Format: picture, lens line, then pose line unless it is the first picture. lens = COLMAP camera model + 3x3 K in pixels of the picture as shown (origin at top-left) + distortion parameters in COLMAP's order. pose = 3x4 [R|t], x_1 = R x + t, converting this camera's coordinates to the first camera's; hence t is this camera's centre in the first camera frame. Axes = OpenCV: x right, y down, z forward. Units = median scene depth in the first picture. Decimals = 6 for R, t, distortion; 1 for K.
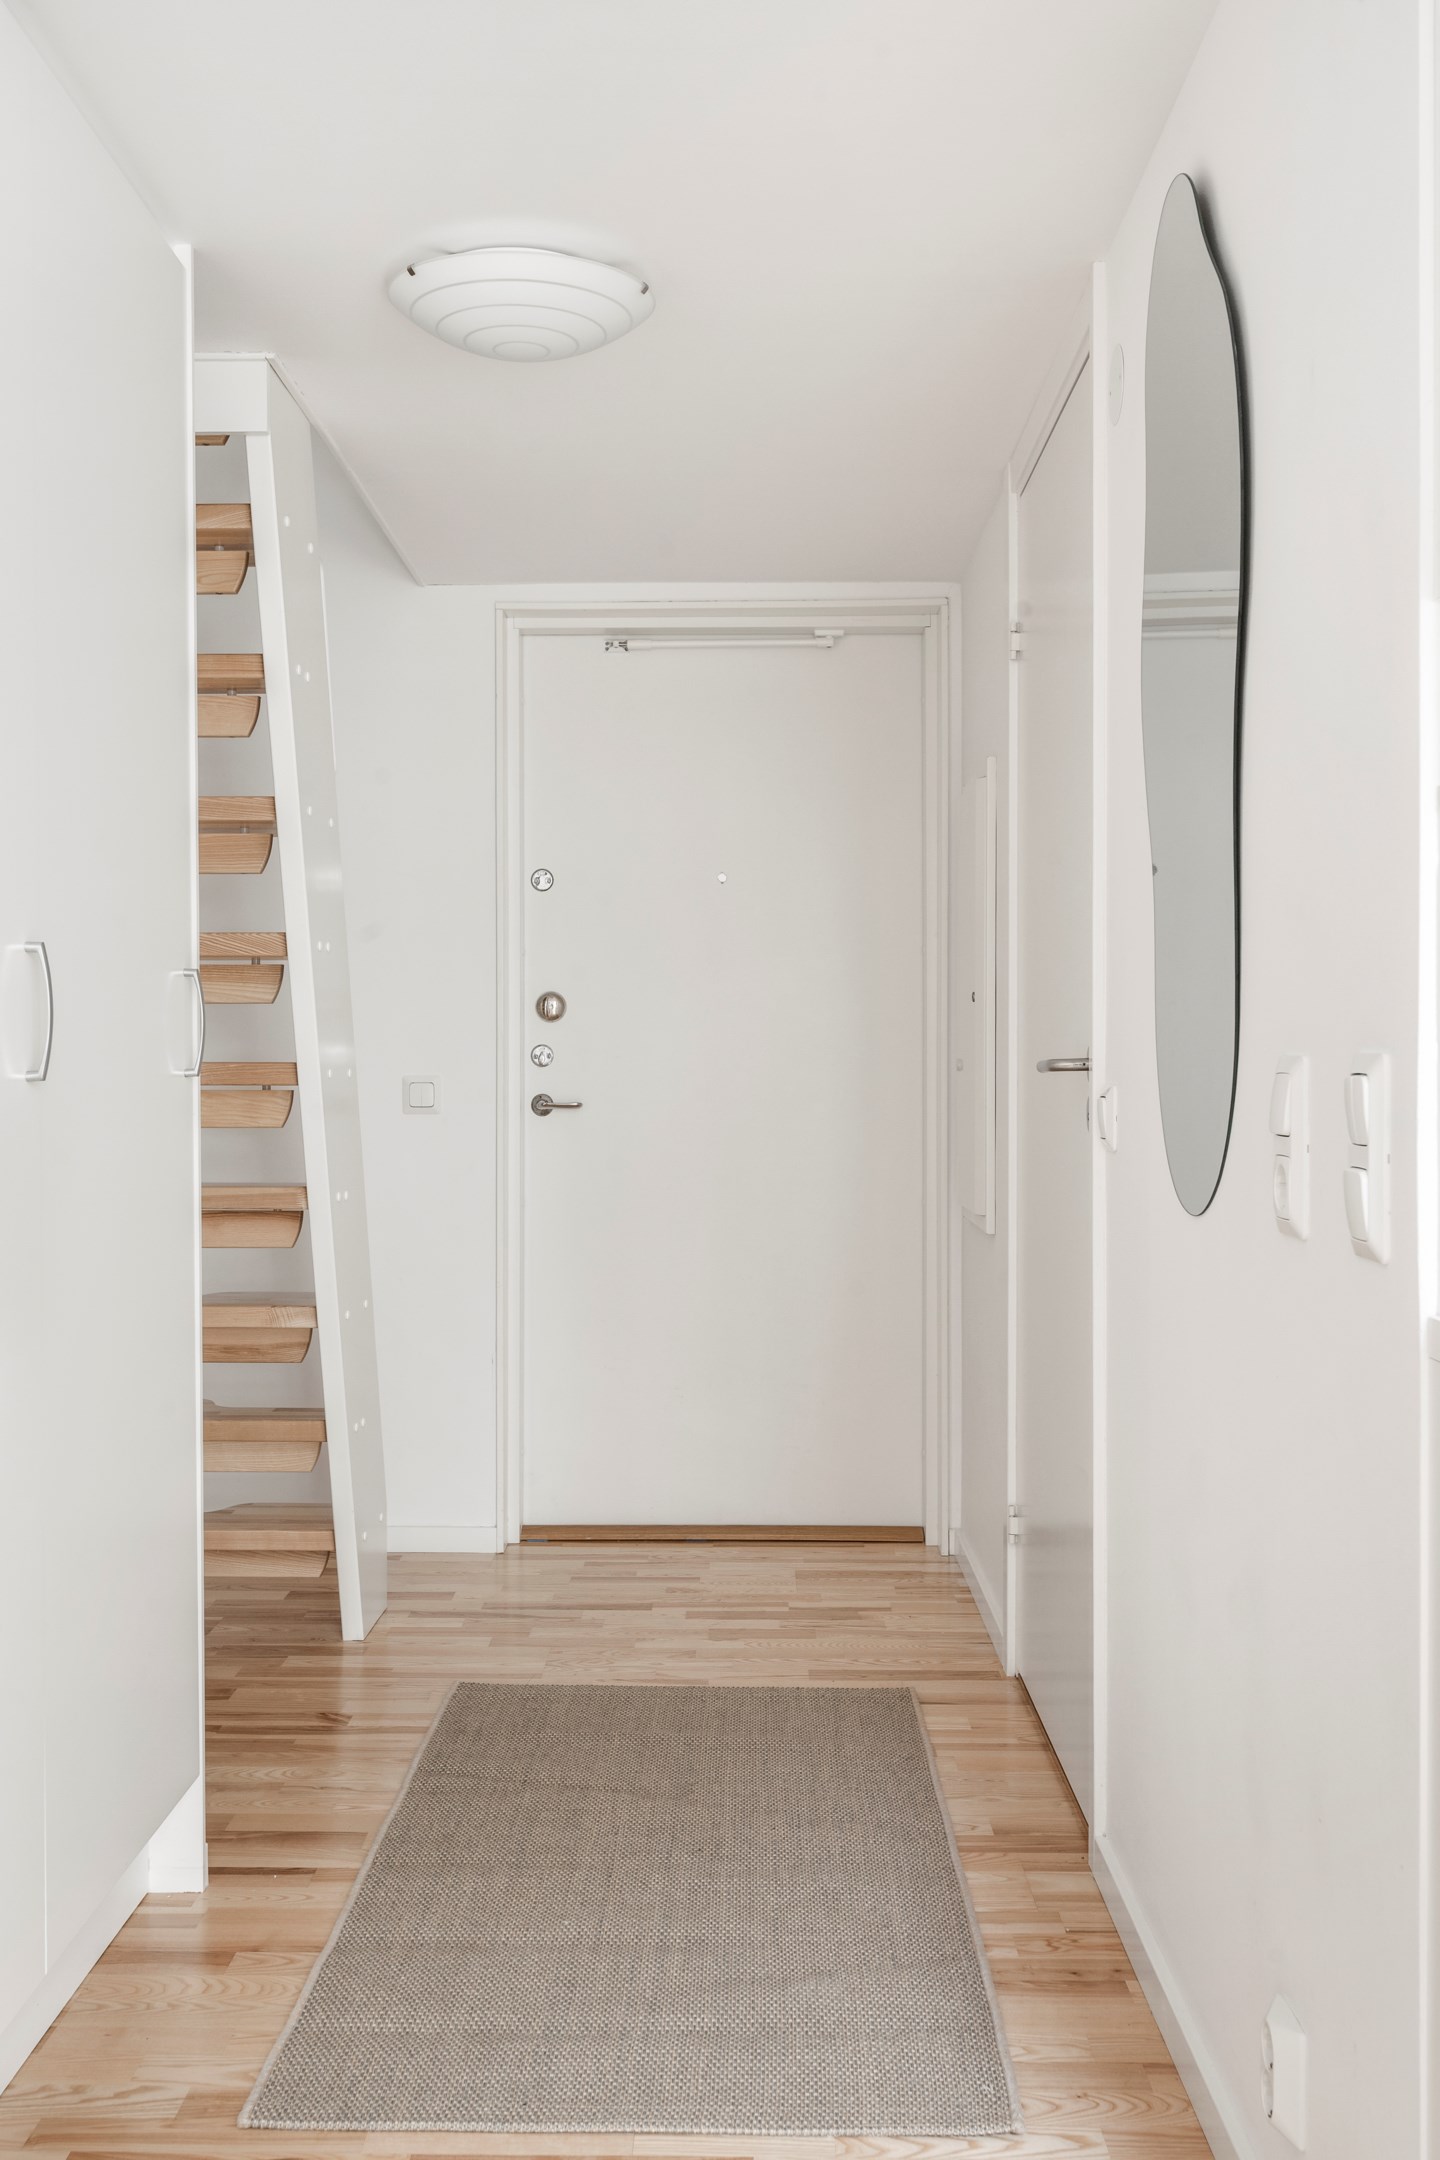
lens RADIAL K [[2099.0, 0, 720.0], [0, 2099.0, 1080.0], [0, 0, 1]] dist [0.009325, 0.000806]
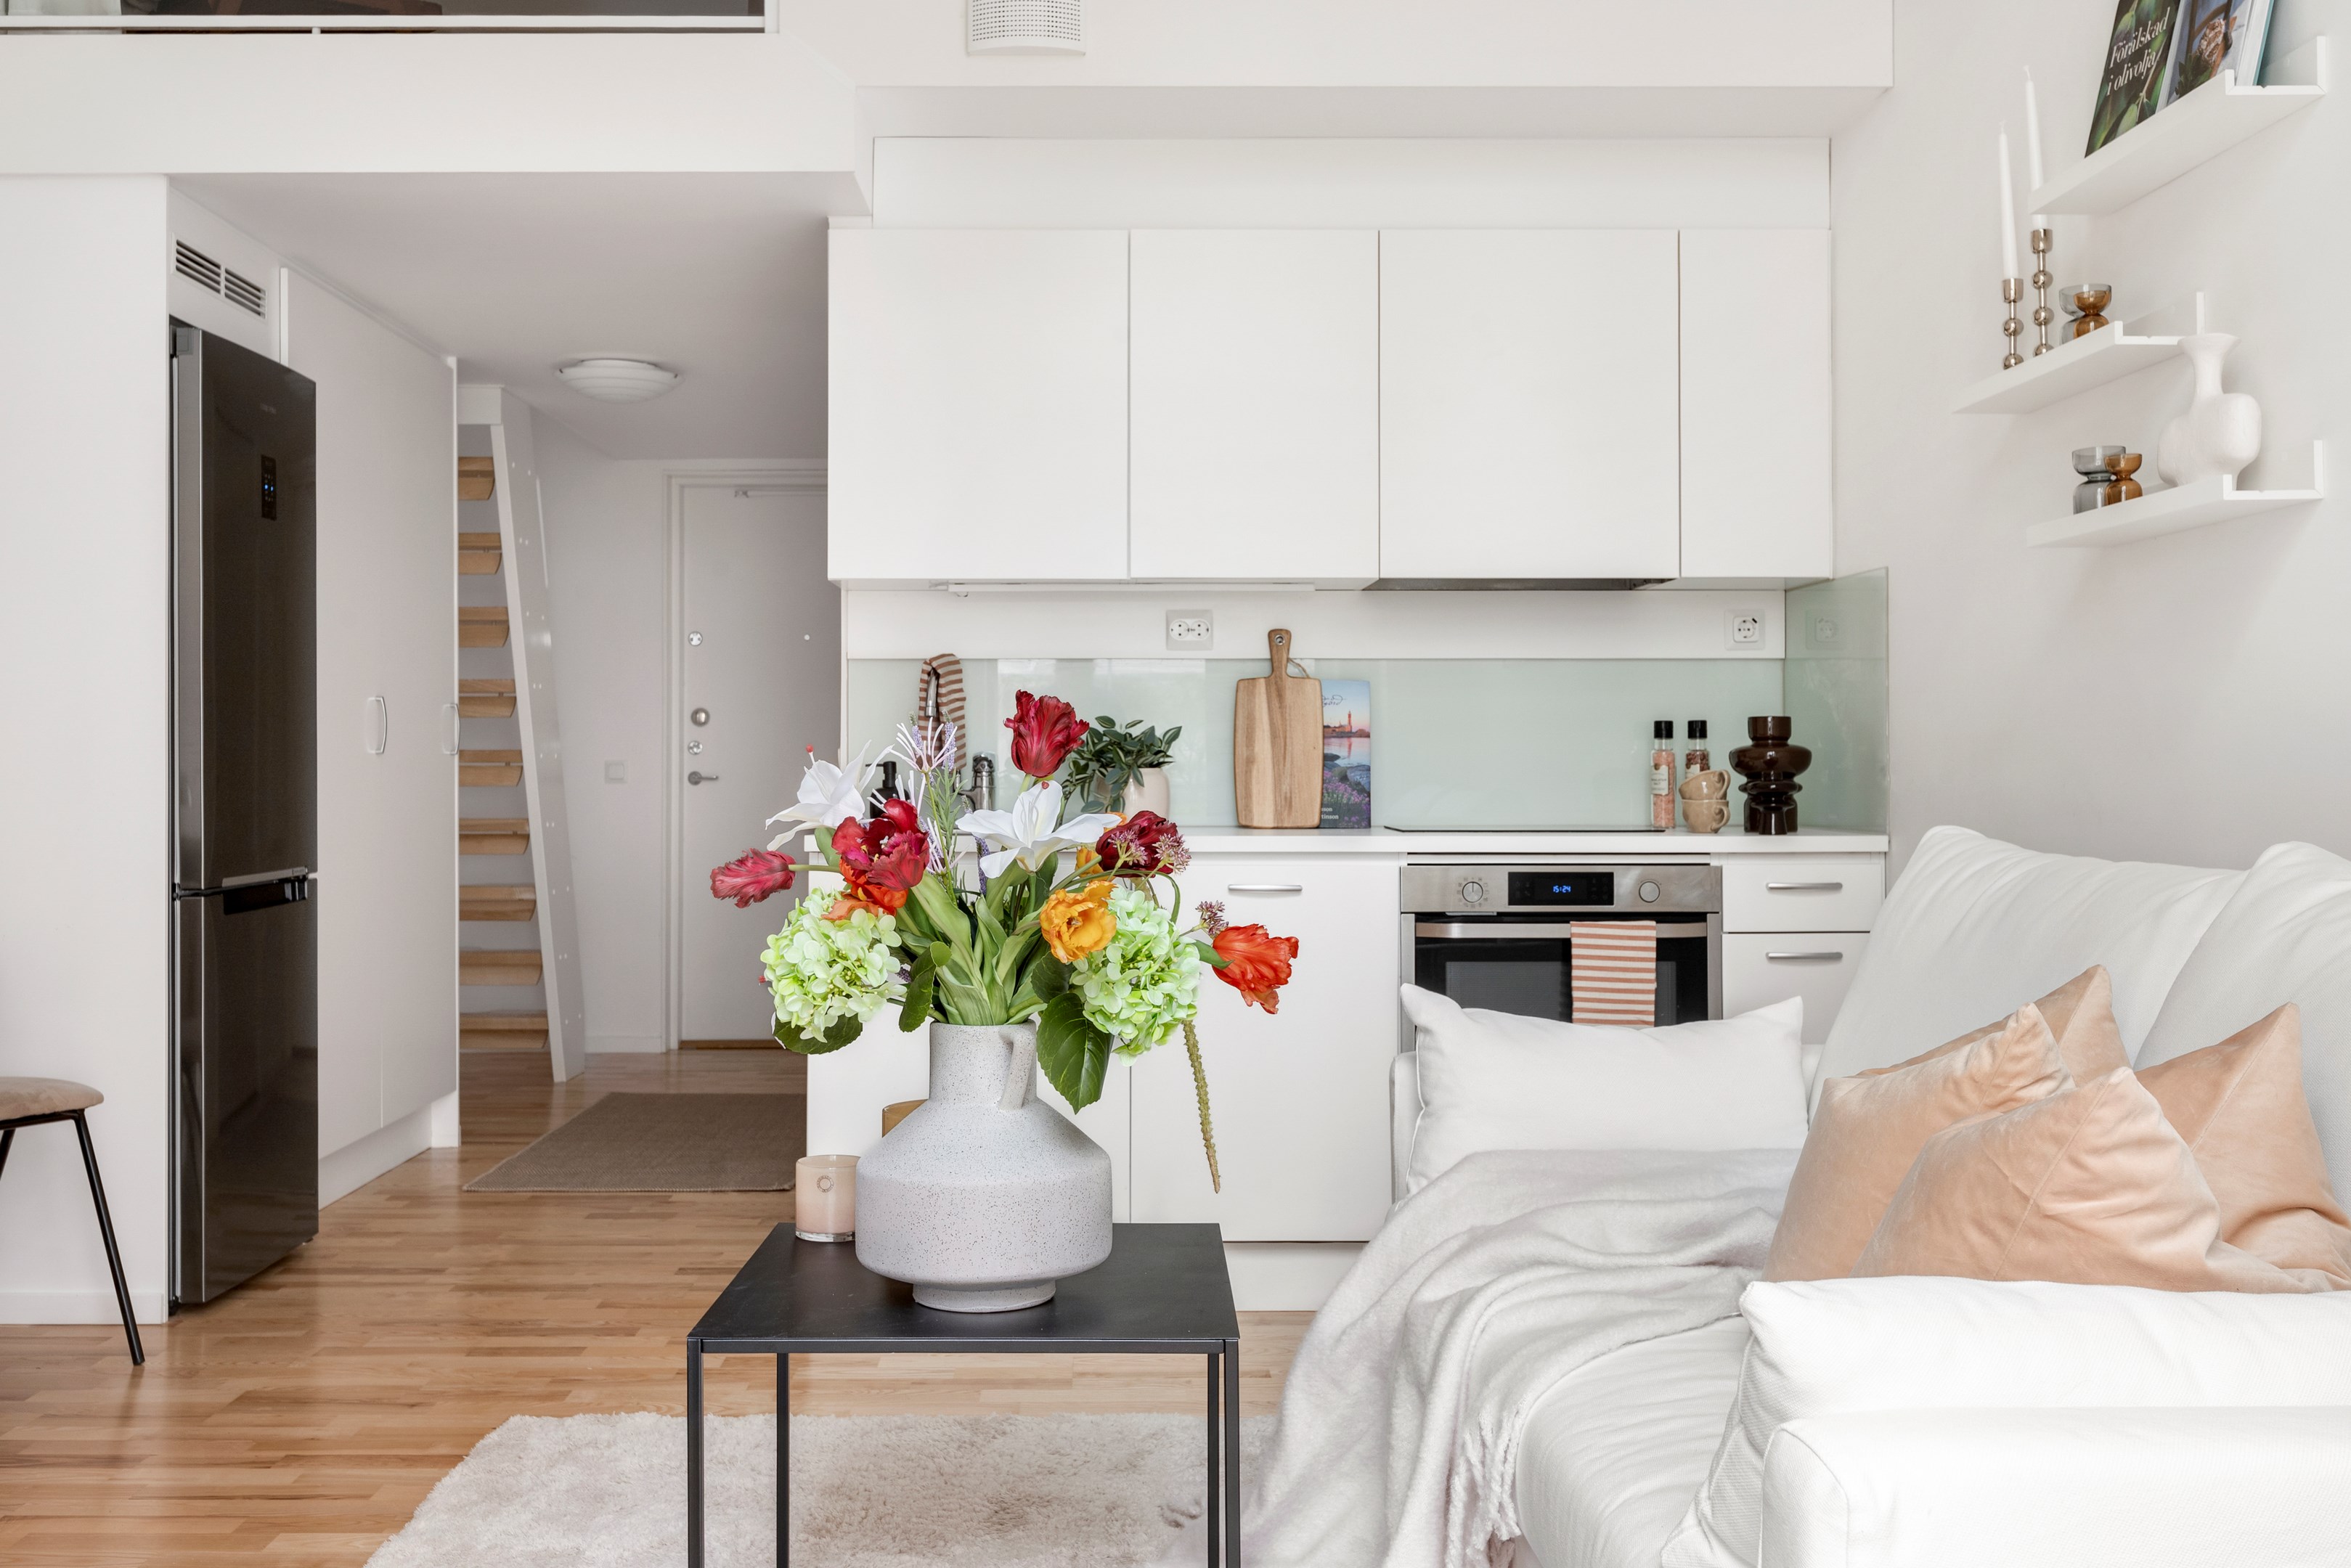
lens RADIAL K [[2259.3, 0, 1172.6], [0, 2259.3, 775.7], [0, 0, 1]] dist [-0.010390, -0.007342]
pose [[0.999728, 0.003201, 0.023098, 0.345783], [-0.003075, 0.999980, -0.005456, 0.026175], [-0.023115, 0.005384, 0.999718, -1.058249]]
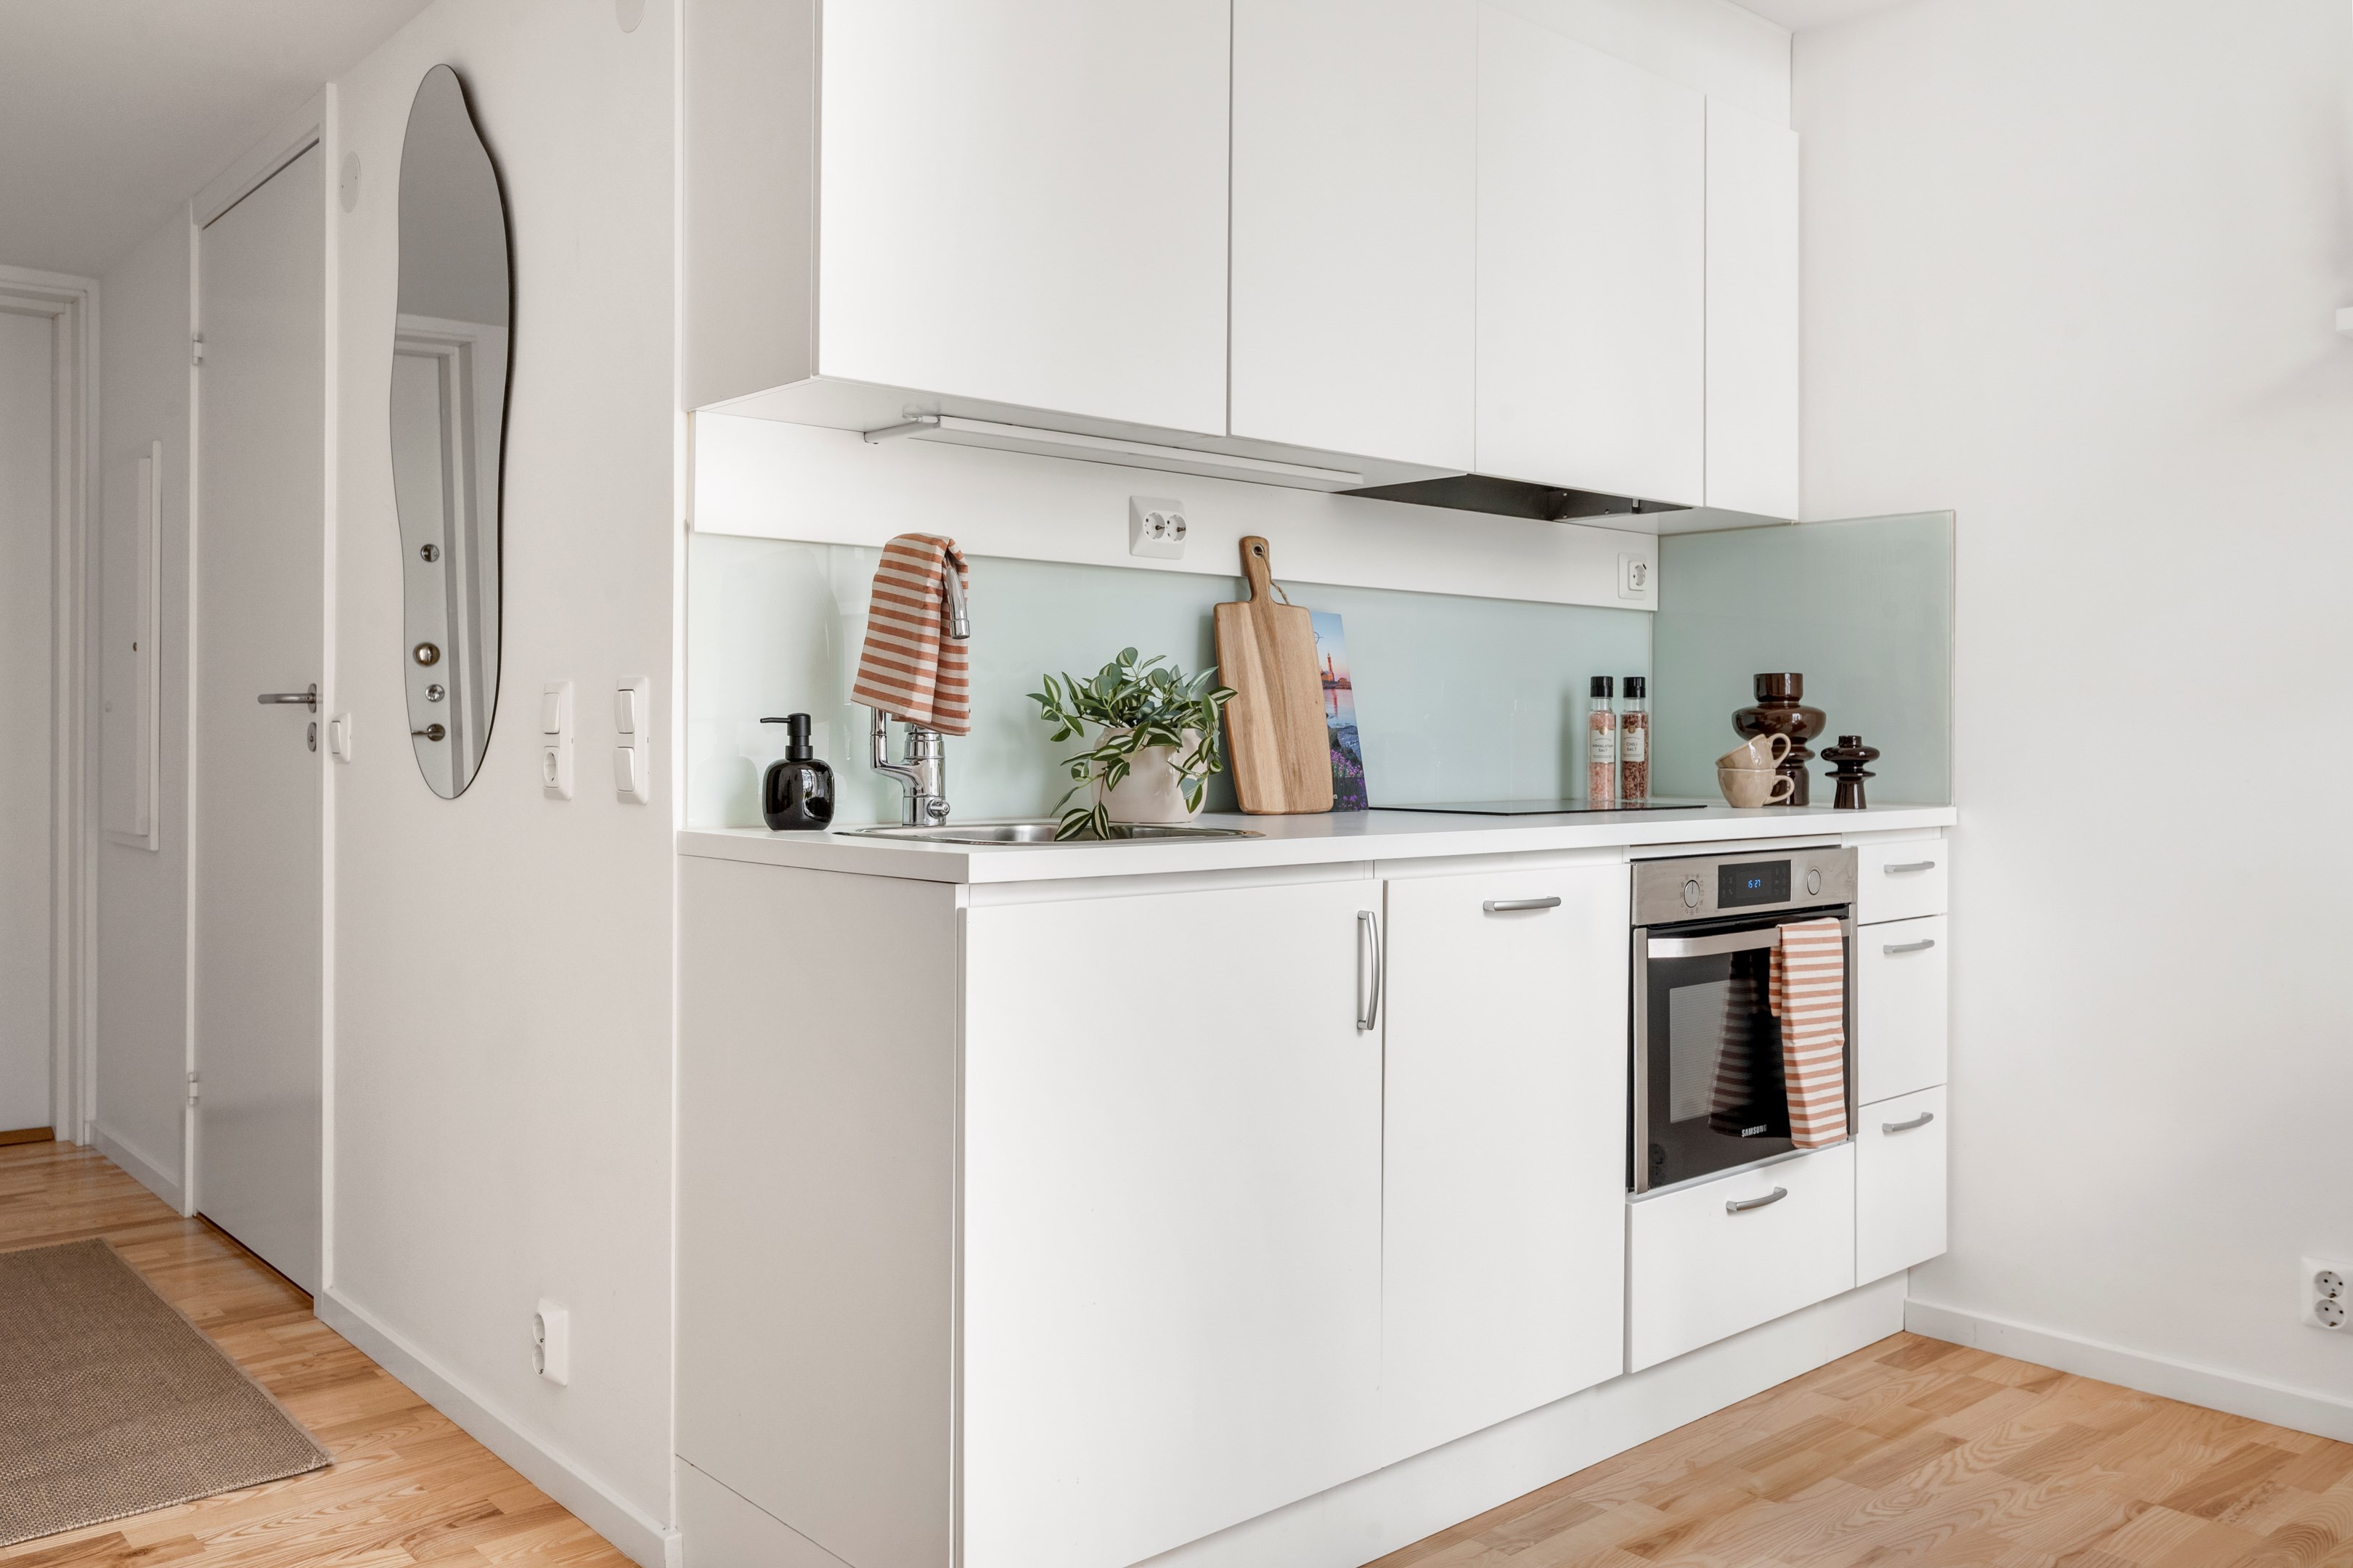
lens RADIAL K [[1834.4, 0, 1176.5], [0, 1834.4, 784.0], [0, 0, 1]] dist [-0.002186, -0.005569]
pose [[0.742984, -0.011255, 0.669214, -0.173810], [-0.001199, 0.999835, 0.018147, 0.022982], [-0.669308, -0.014285, 0.742848, -0.181848]]
